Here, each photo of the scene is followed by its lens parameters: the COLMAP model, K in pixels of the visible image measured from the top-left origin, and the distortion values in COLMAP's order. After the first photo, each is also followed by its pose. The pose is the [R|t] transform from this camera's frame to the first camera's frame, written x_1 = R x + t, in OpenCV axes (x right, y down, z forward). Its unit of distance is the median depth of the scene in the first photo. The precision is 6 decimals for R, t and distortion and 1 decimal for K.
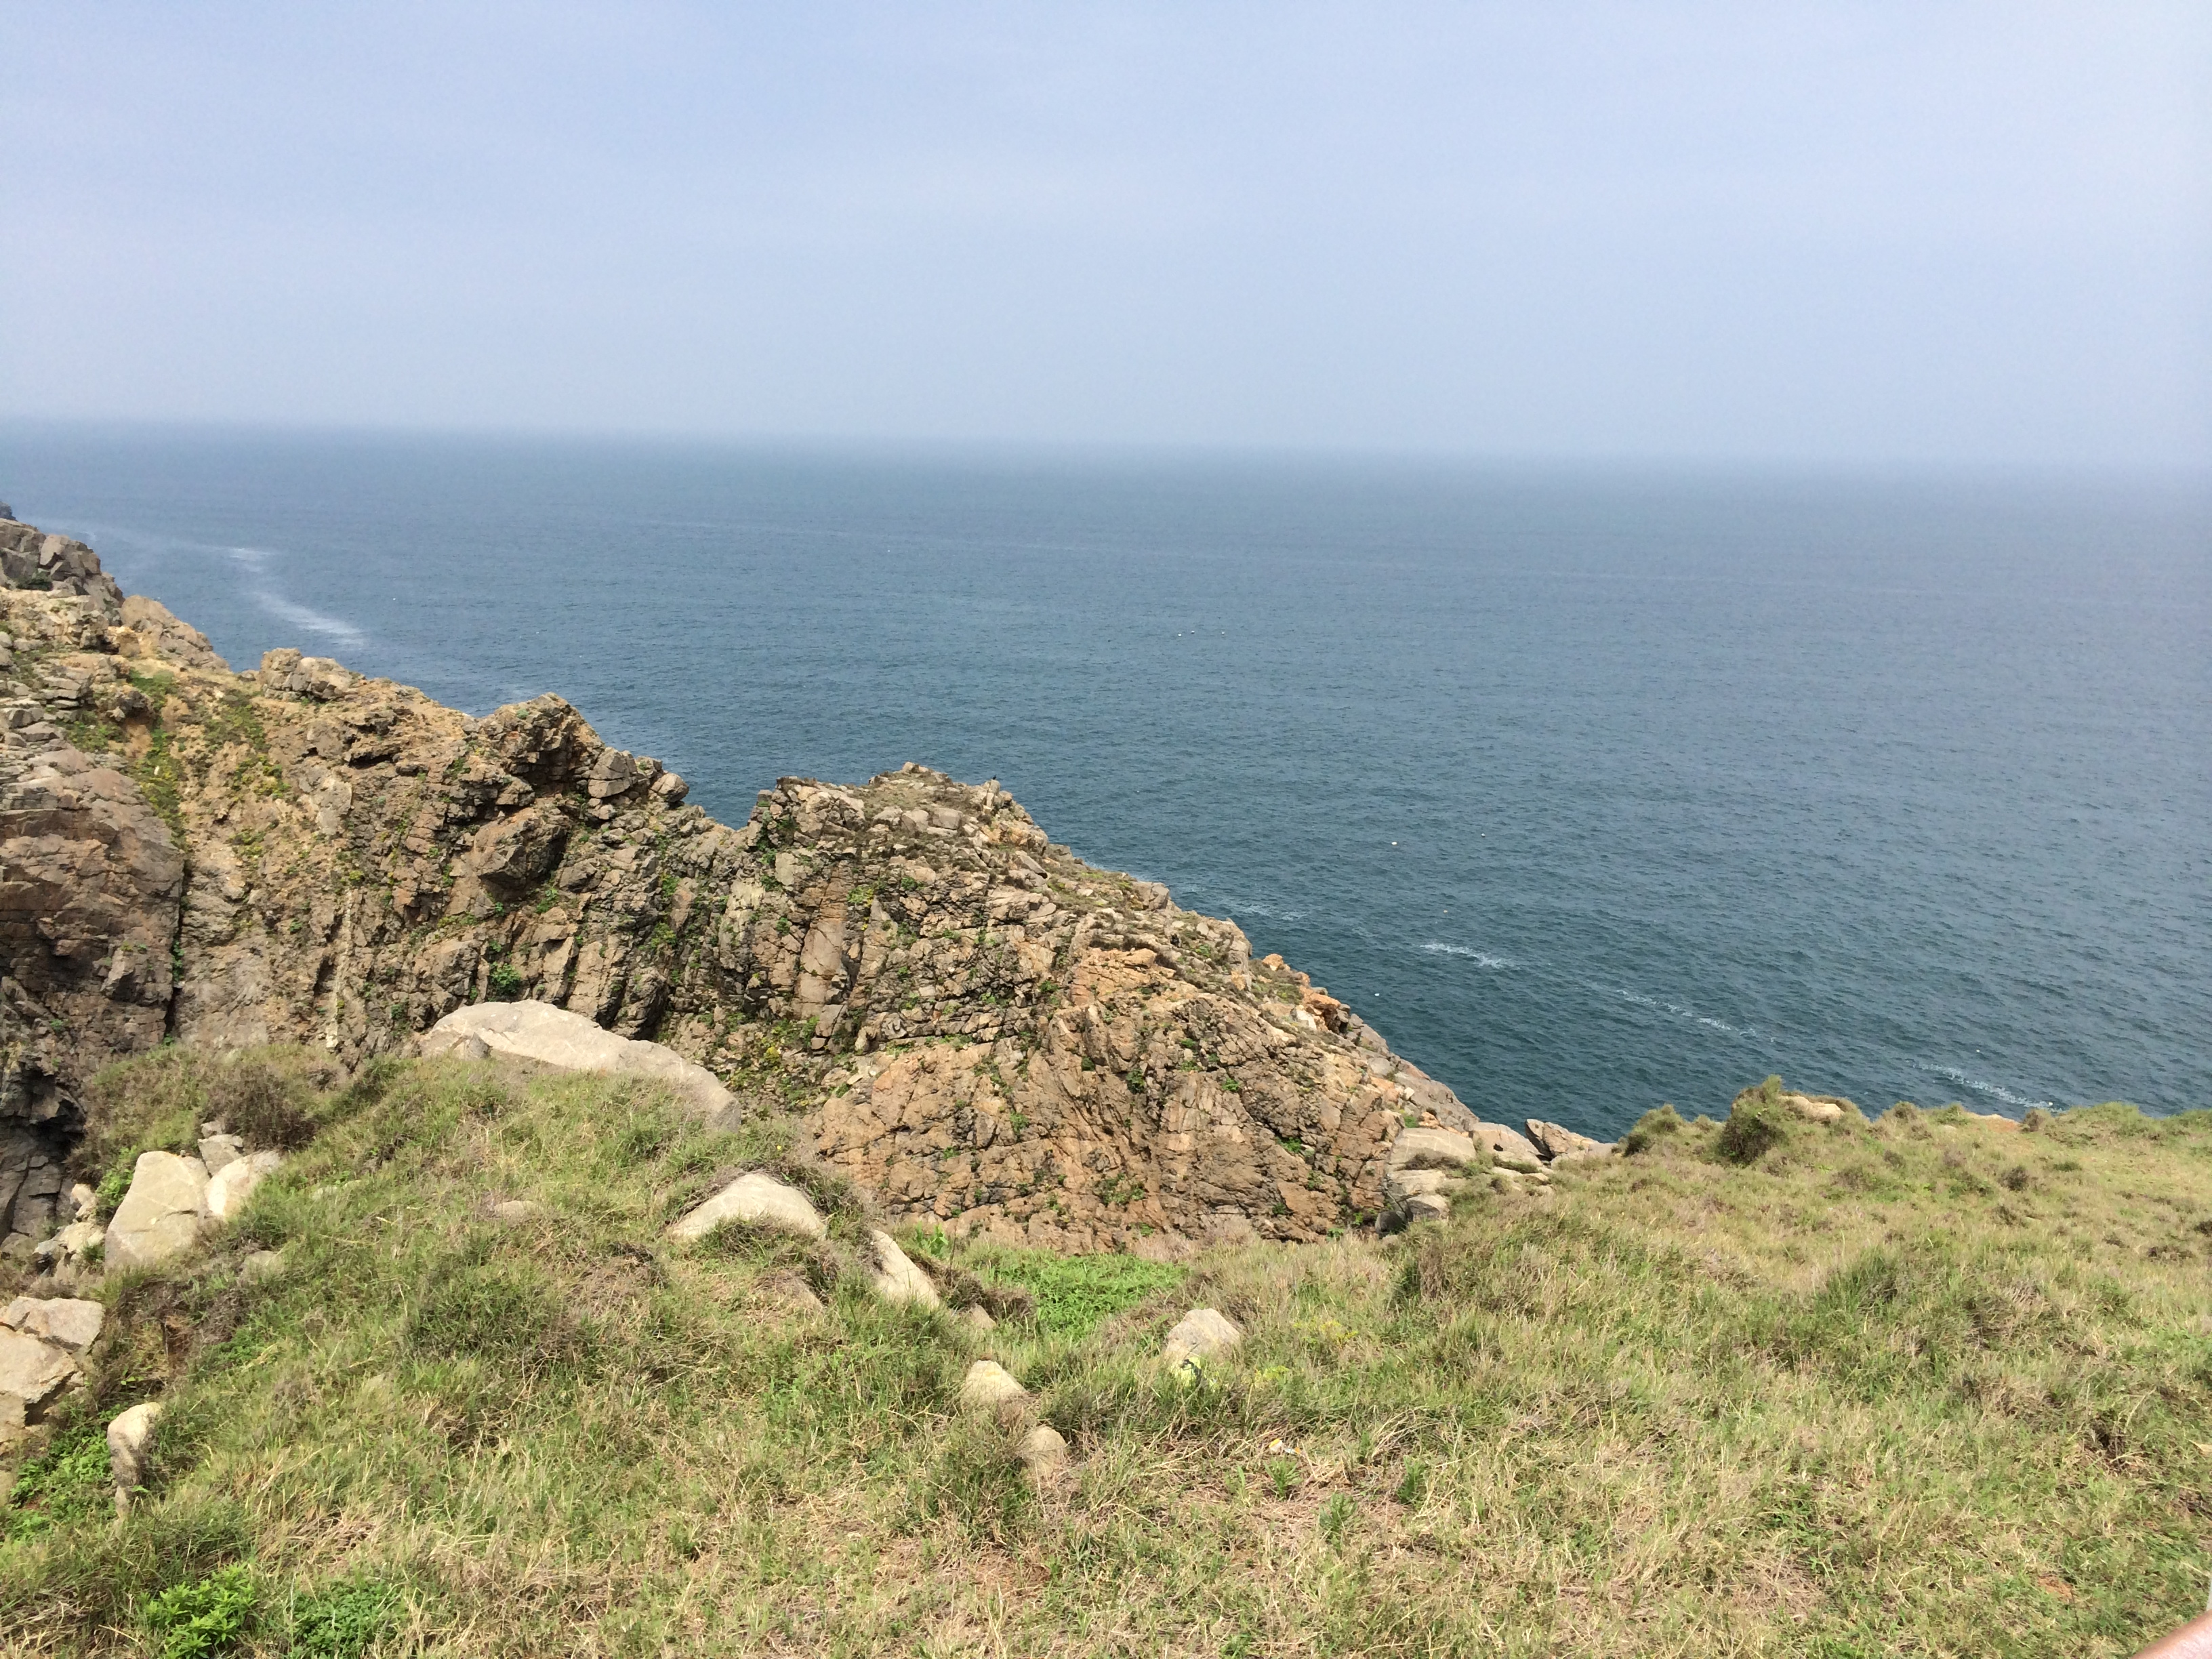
lens RADIAL K [[1900.5, 0, 1105.9], [0, 1900.5, 829.4], [0, 0, 1]] dist [0.036525, -0.005029]
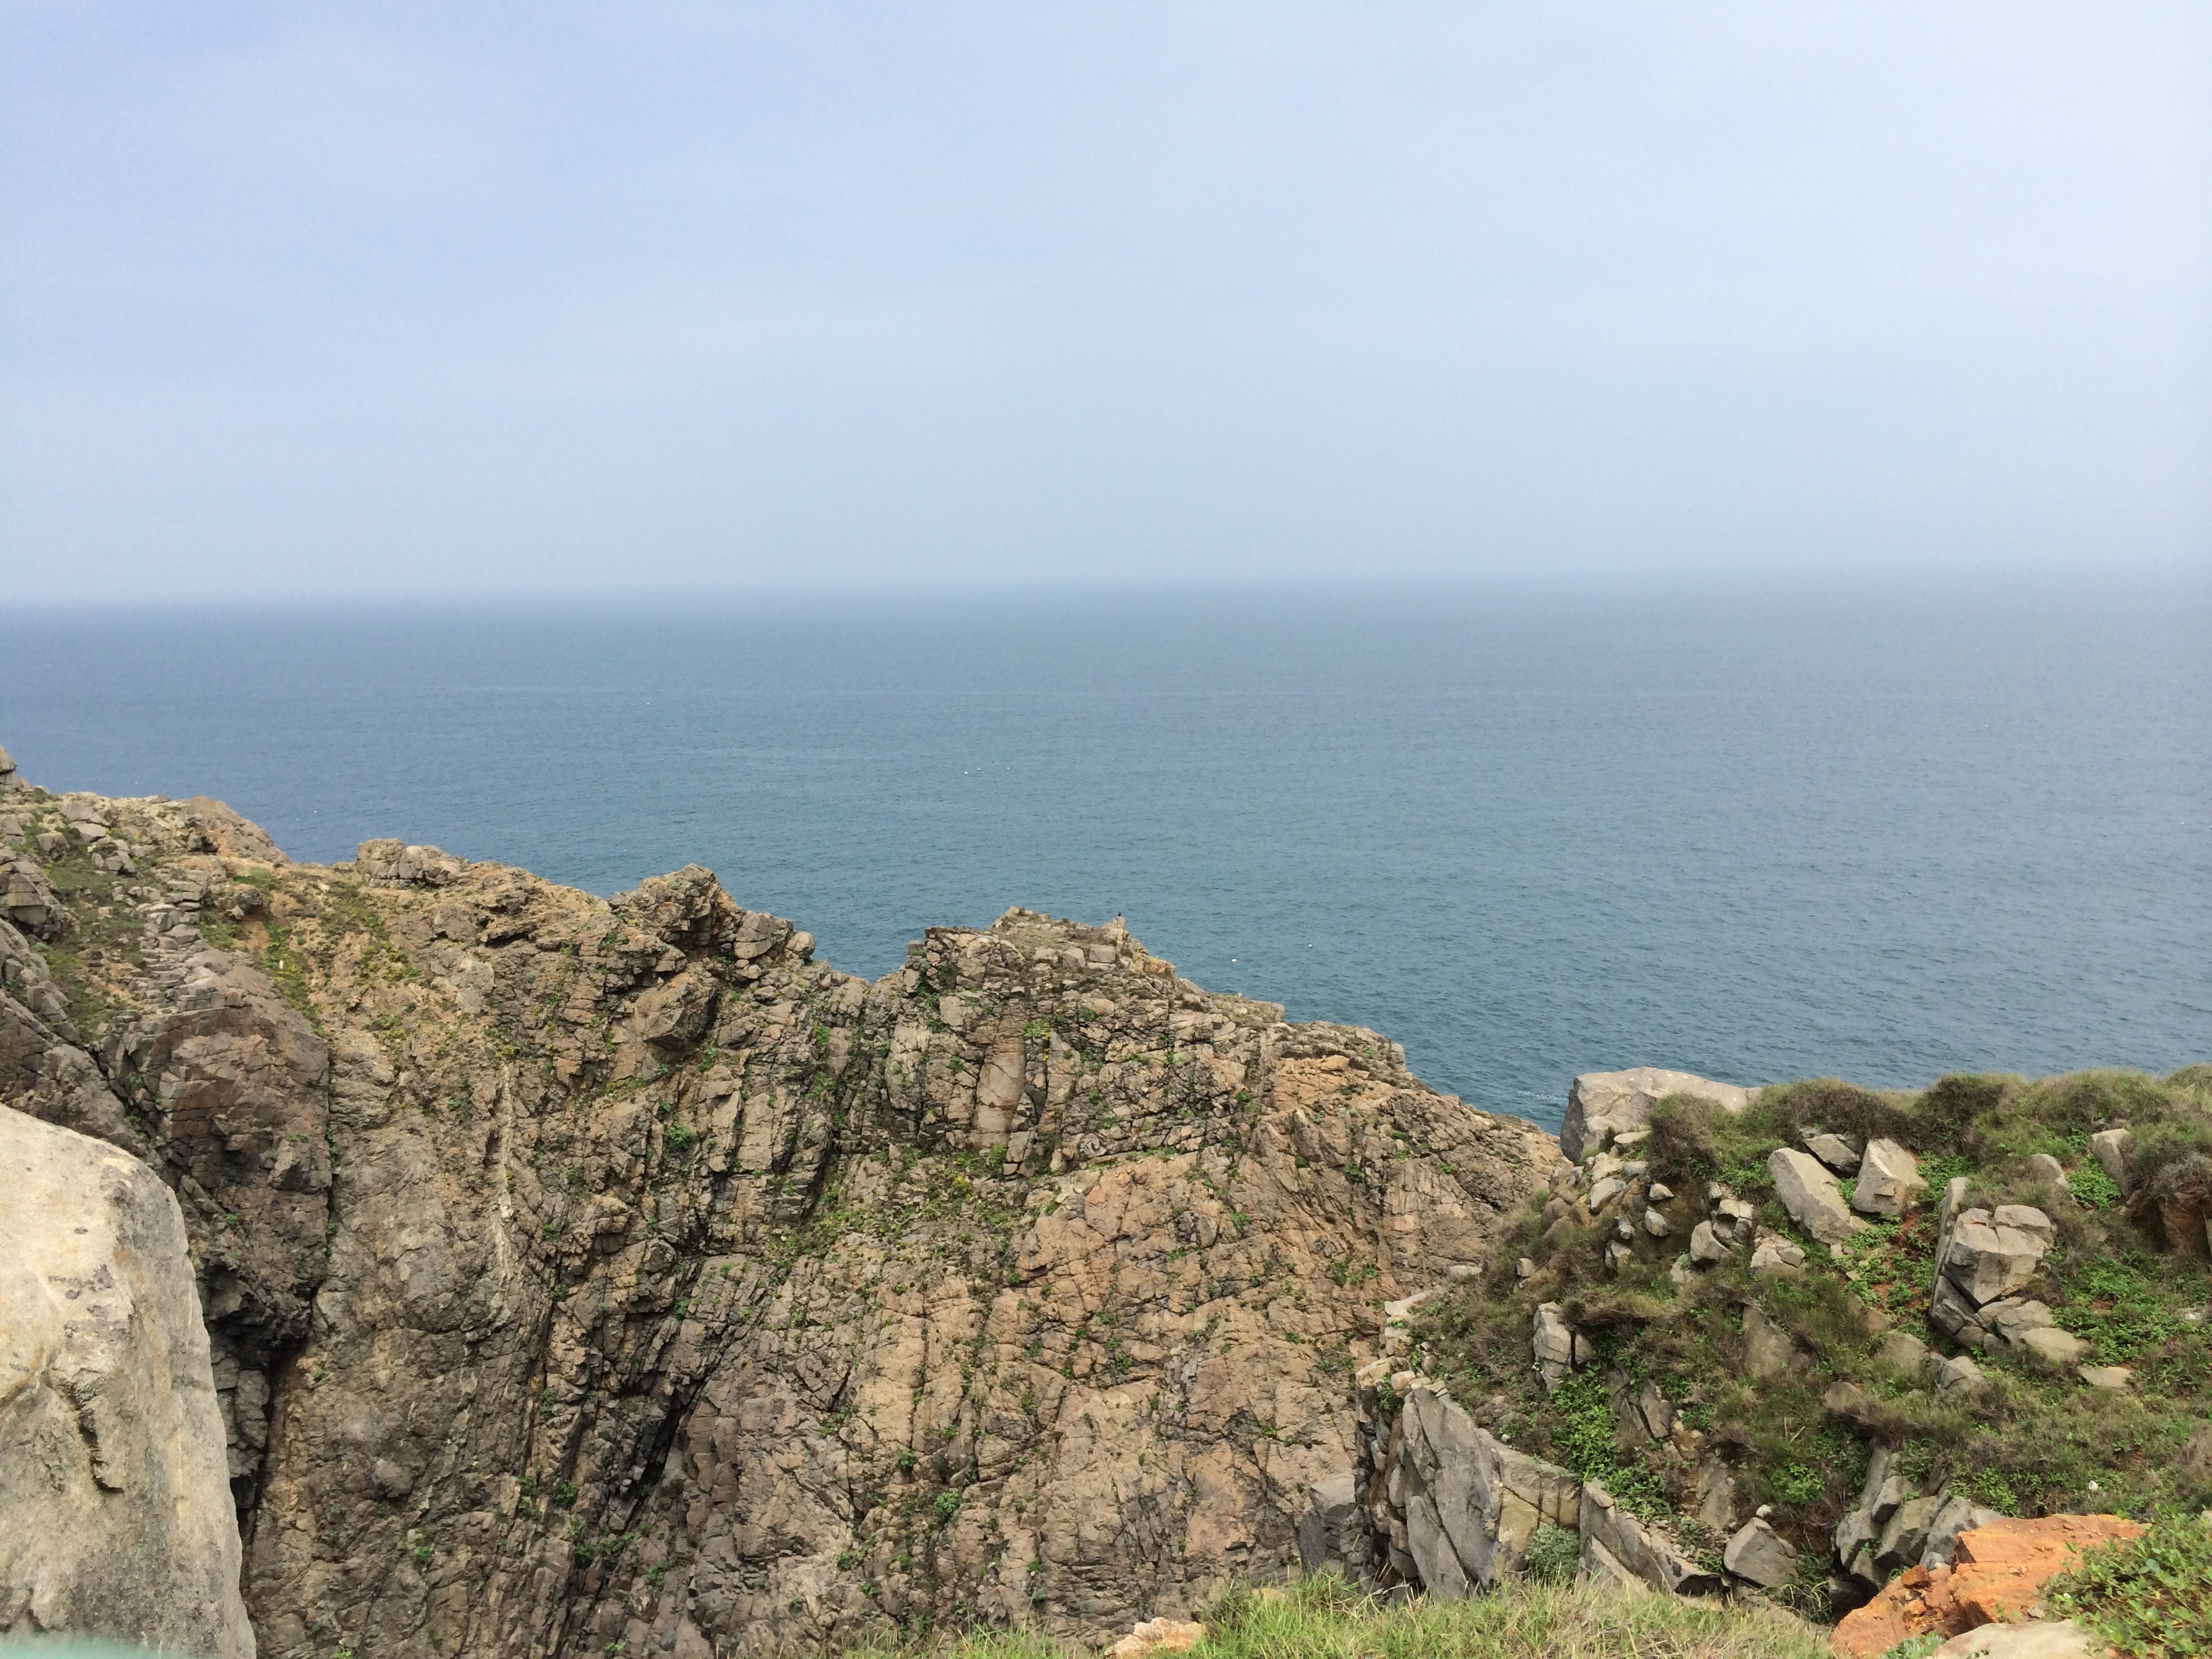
lens RADIAL K [[1888.0, 0, 1106.3], [0, 1888.0, 828.2], [0, 0, 1]] dist [0.044138, 0.003996]
pose [[0.988344, -0.060368, 0.139755, -0.221205], [0.070192, 0.995317, -0.066463, -0.005167], [-0.135088, 0.075498, 0.987953, -0.082682]]
